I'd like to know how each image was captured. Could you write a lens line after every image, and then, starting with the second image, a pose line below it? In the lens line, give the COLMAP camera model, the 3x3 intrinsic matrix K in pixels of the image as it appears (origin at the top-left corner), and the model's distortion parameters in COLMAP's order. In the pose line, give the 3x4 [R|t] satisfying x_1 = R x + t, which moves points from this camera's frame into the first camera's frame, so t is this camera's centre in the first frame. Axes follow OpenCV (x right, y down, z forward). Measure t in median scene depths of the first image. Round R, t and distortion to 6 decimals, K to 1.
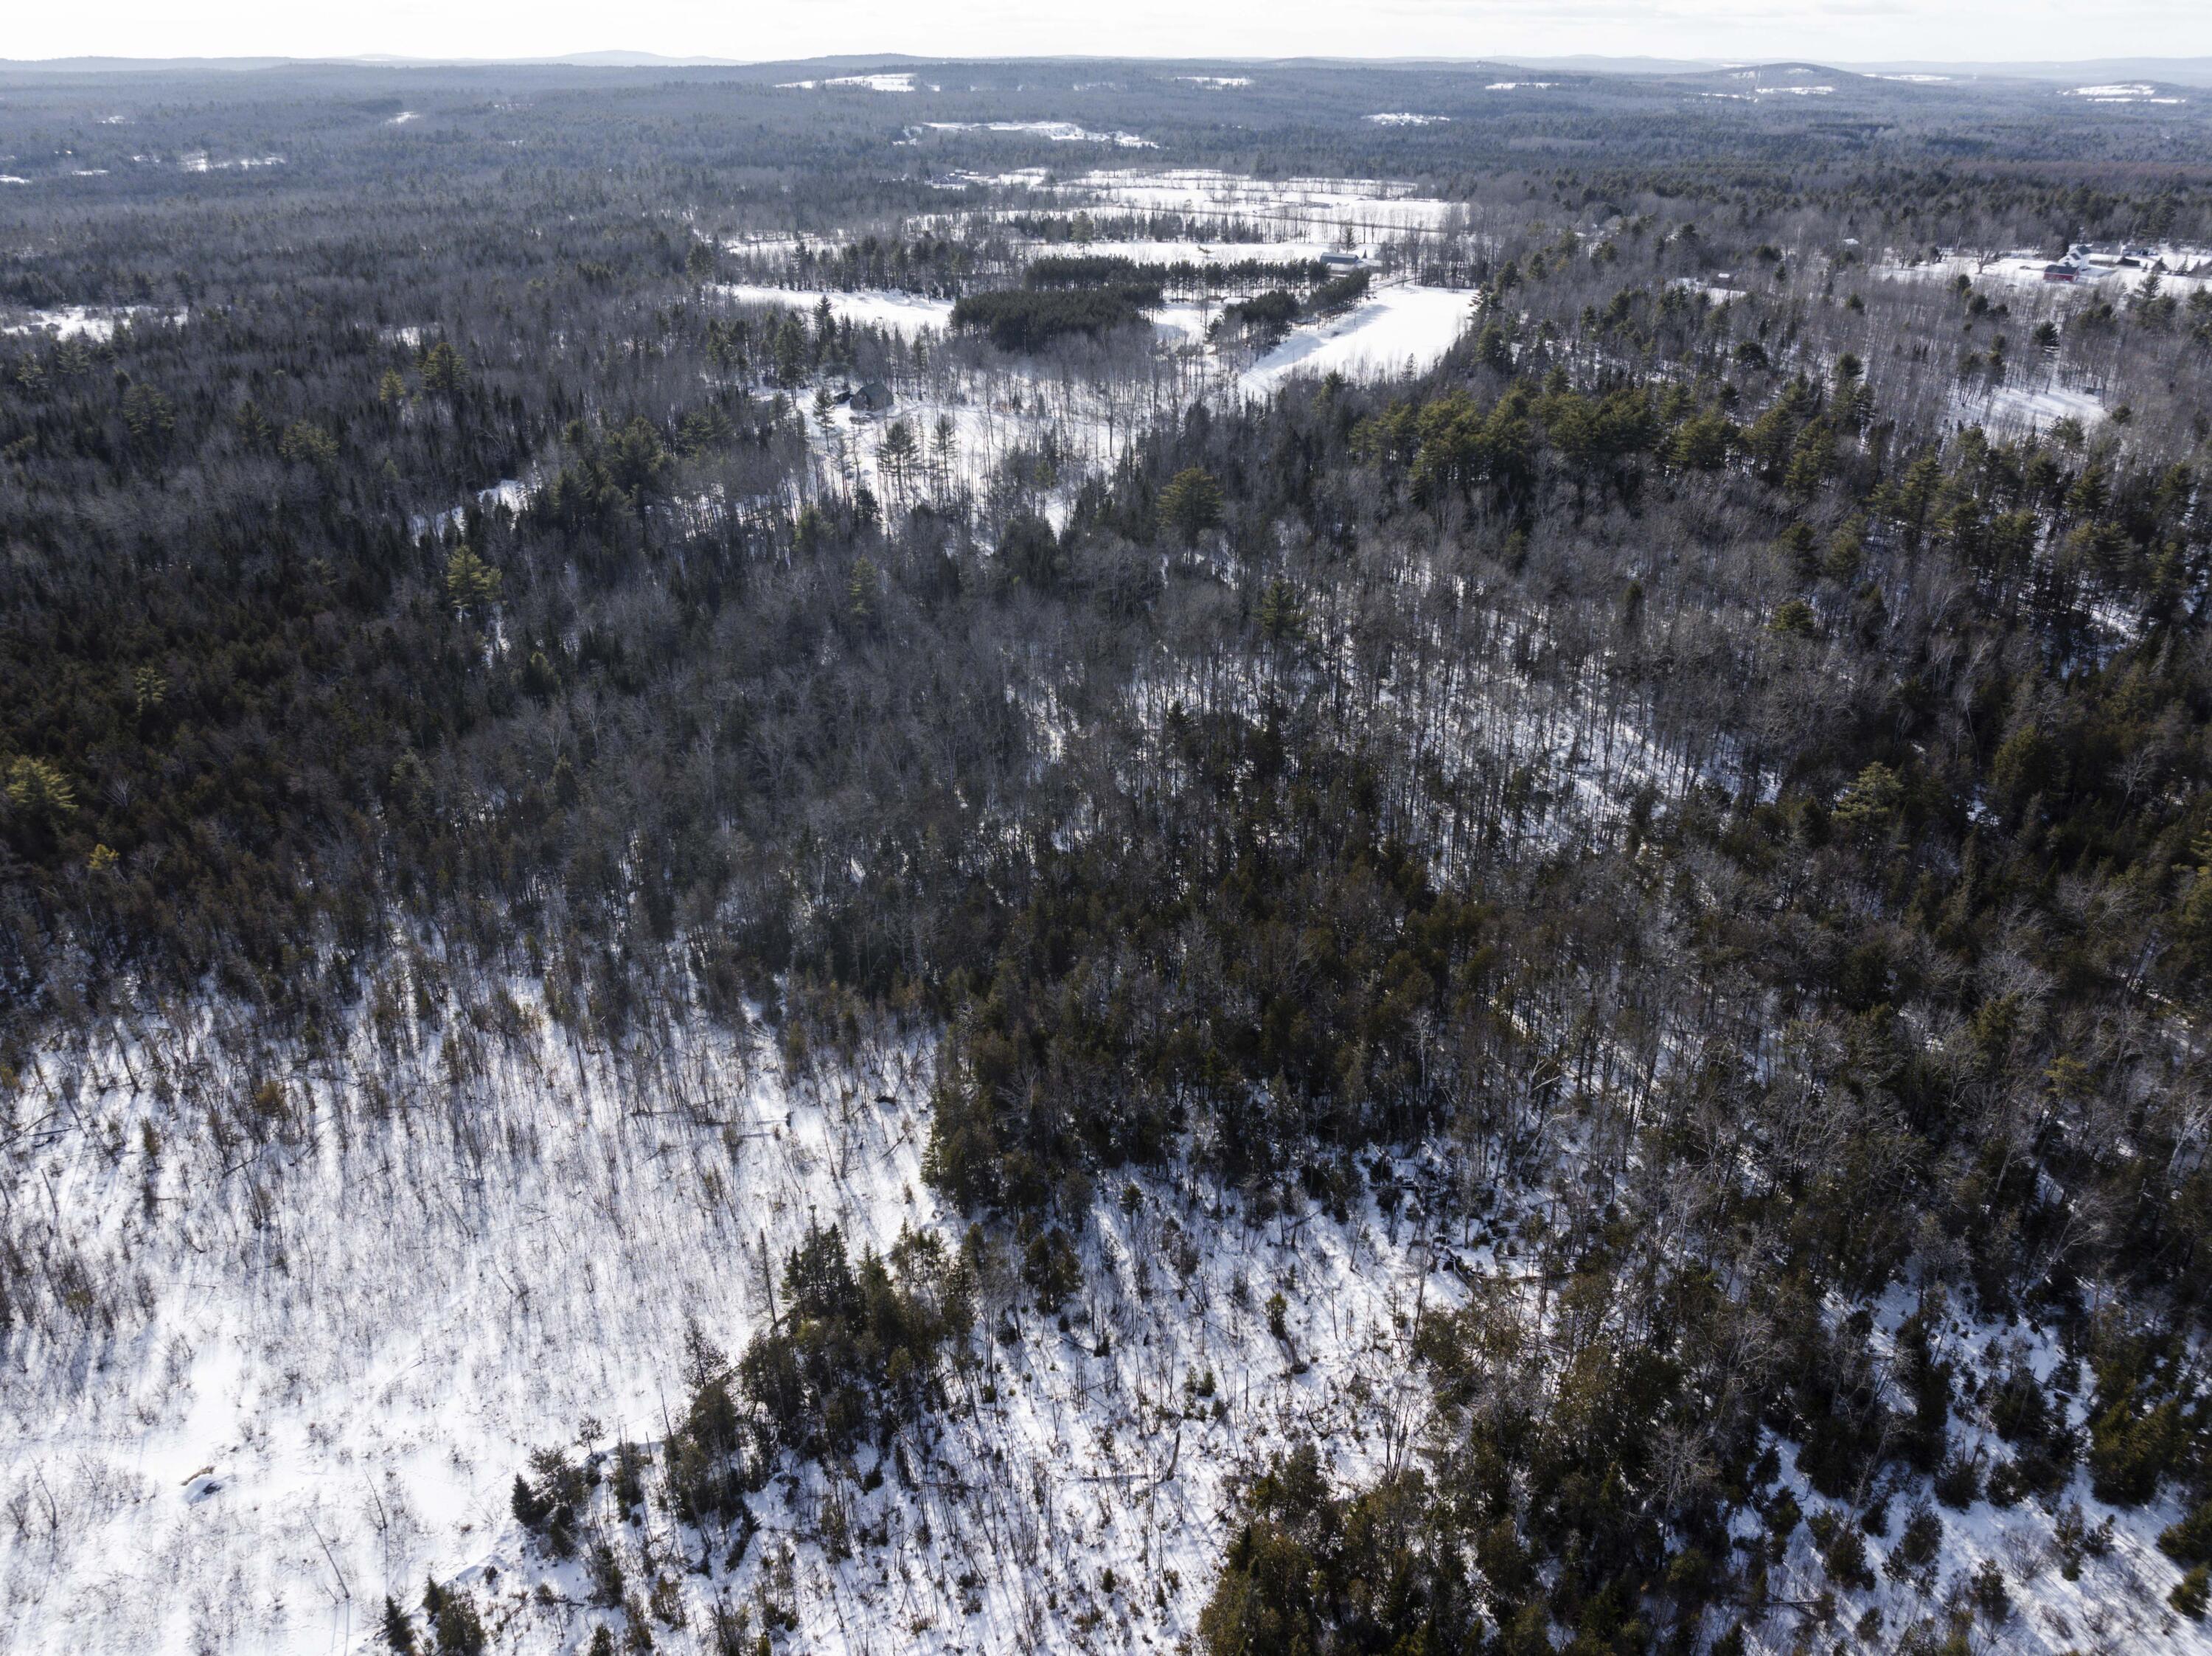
lens RADIAL K [[1565.6, 0, 1106.0], [0, 1565.6, 828.0], [0, 0, 1]] dist [-0.072409, 0.047611]
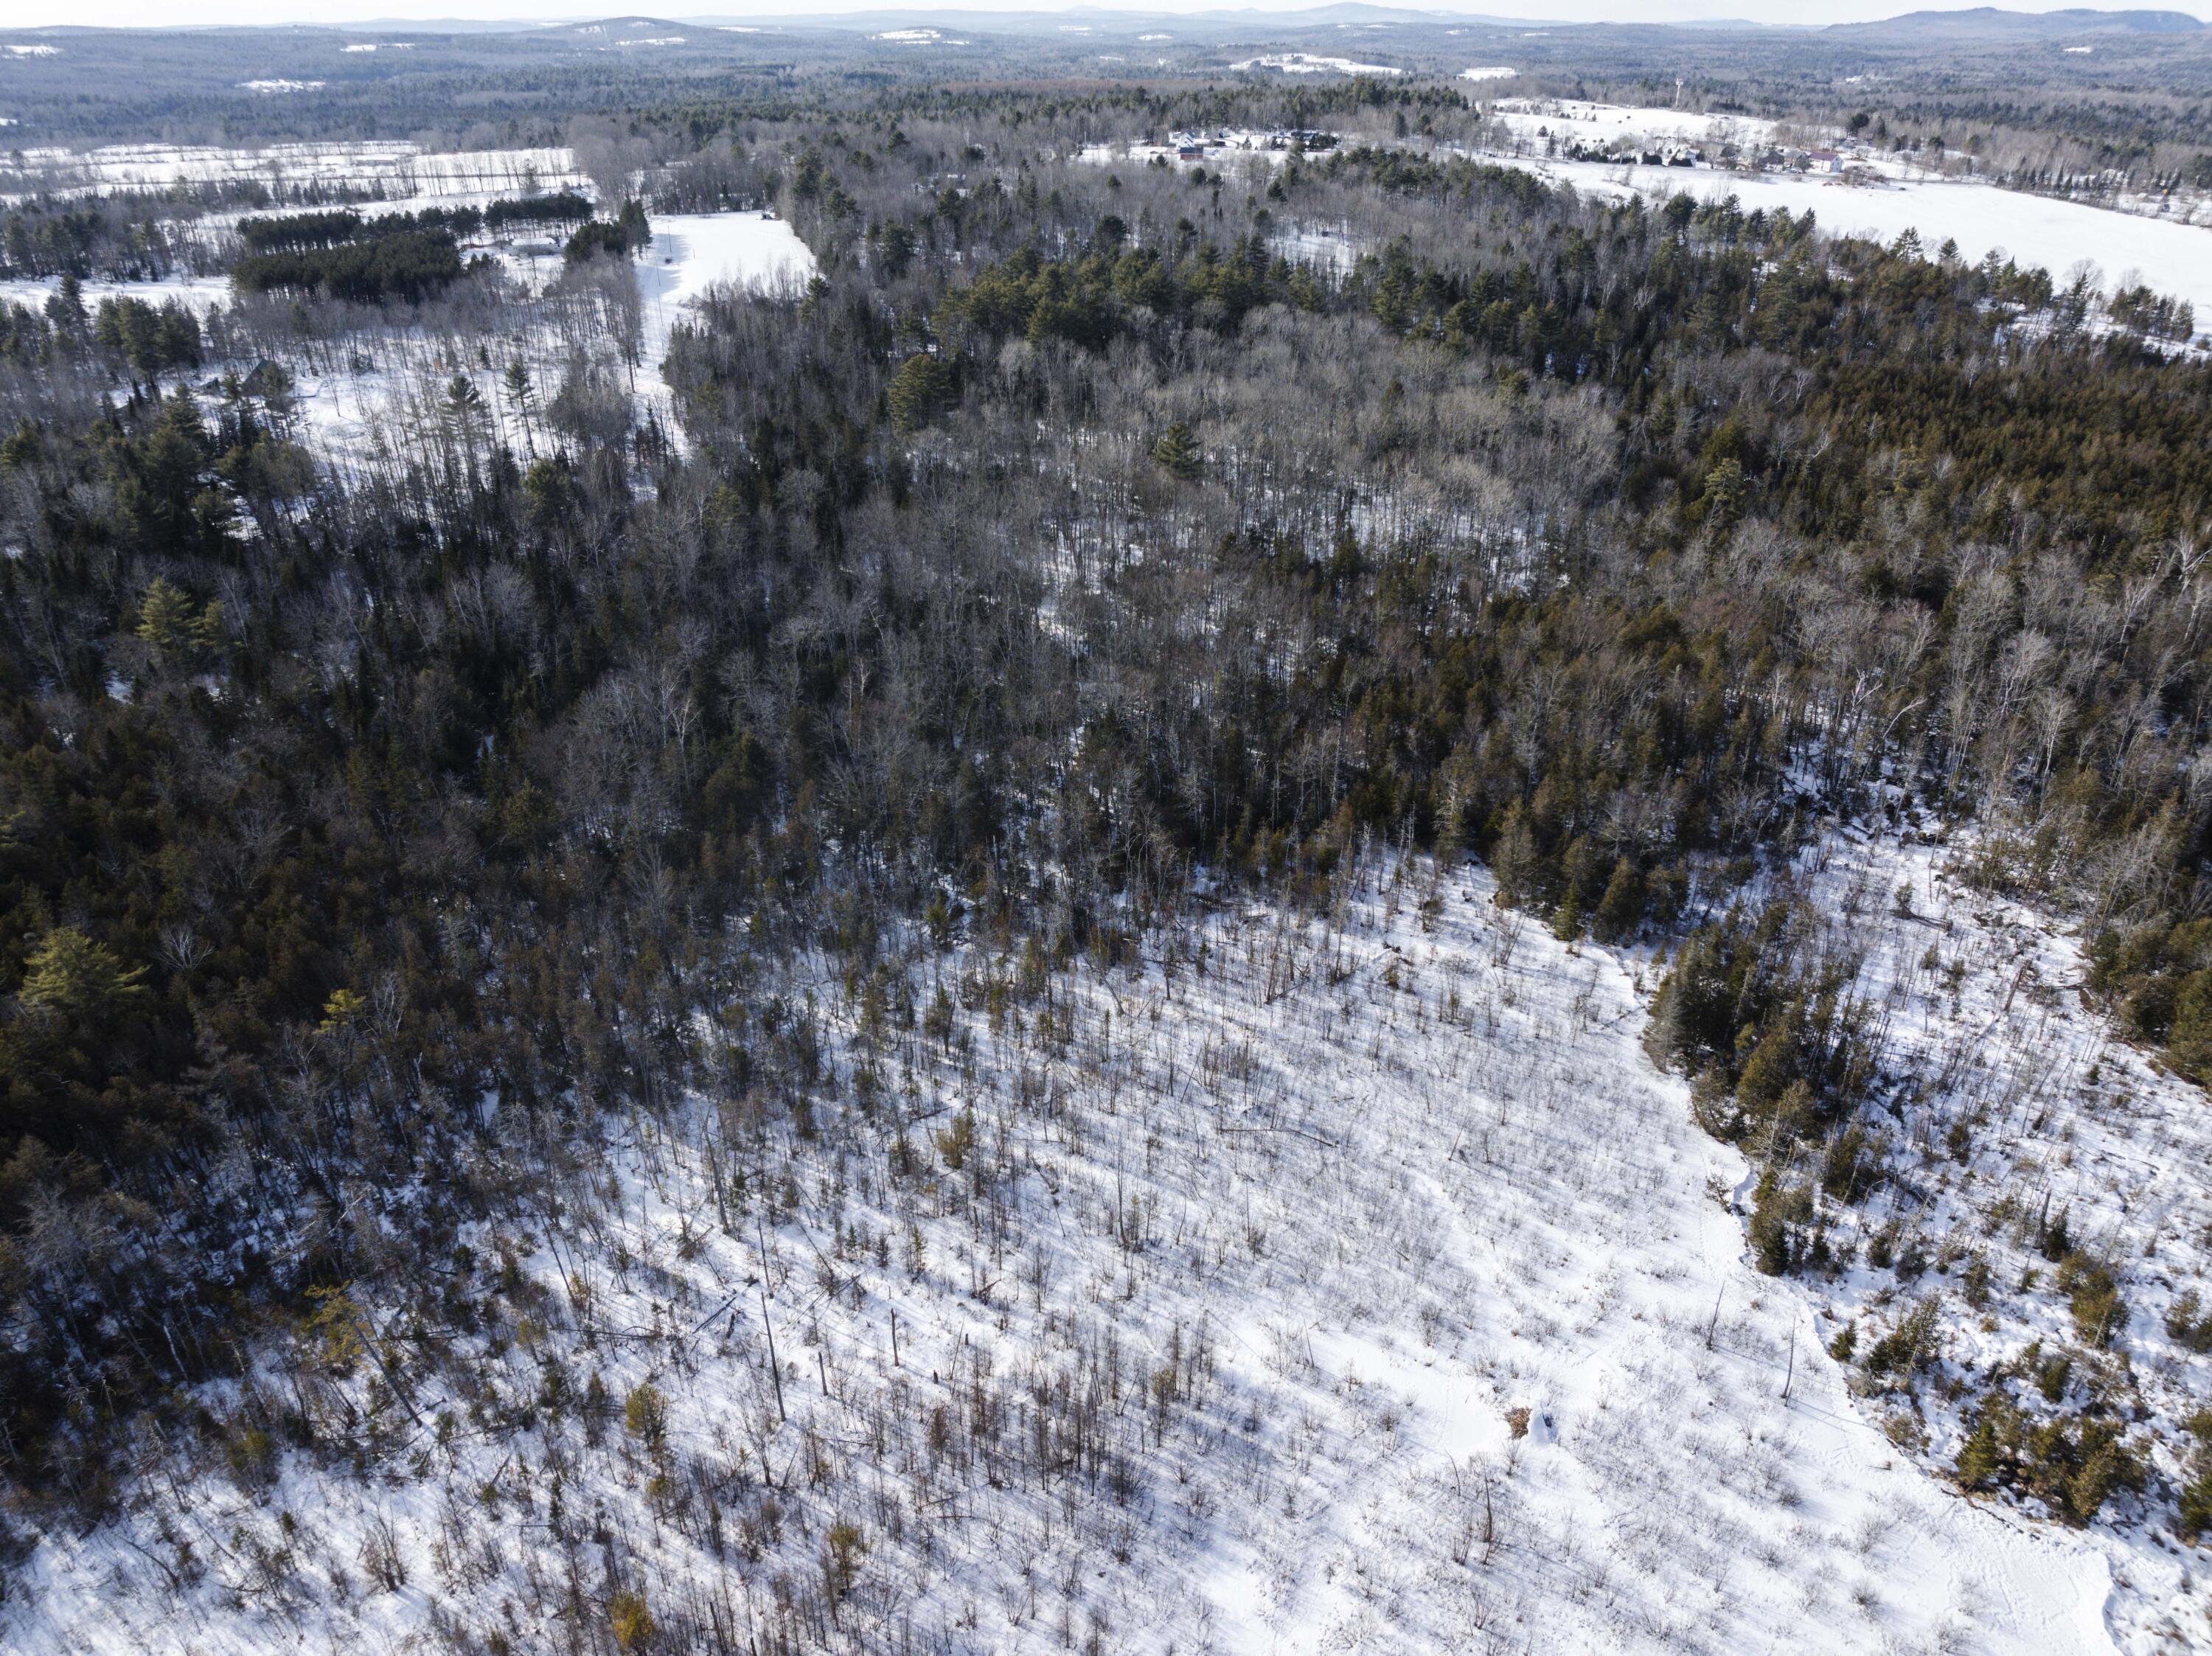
lens RADIAL K [[1565.6, 0, 1106.0], [0, 1565.6, 828.0], [0, 0, 1]] dist [-0.072409, 0.047611]
pose [[0.786049, -0.289682, 0.546088, -0.260002], [0.278263, 0.954652, 0.105876, -0.012079], [-0.551994, 0.068732, 0.831010, 0.084913]]
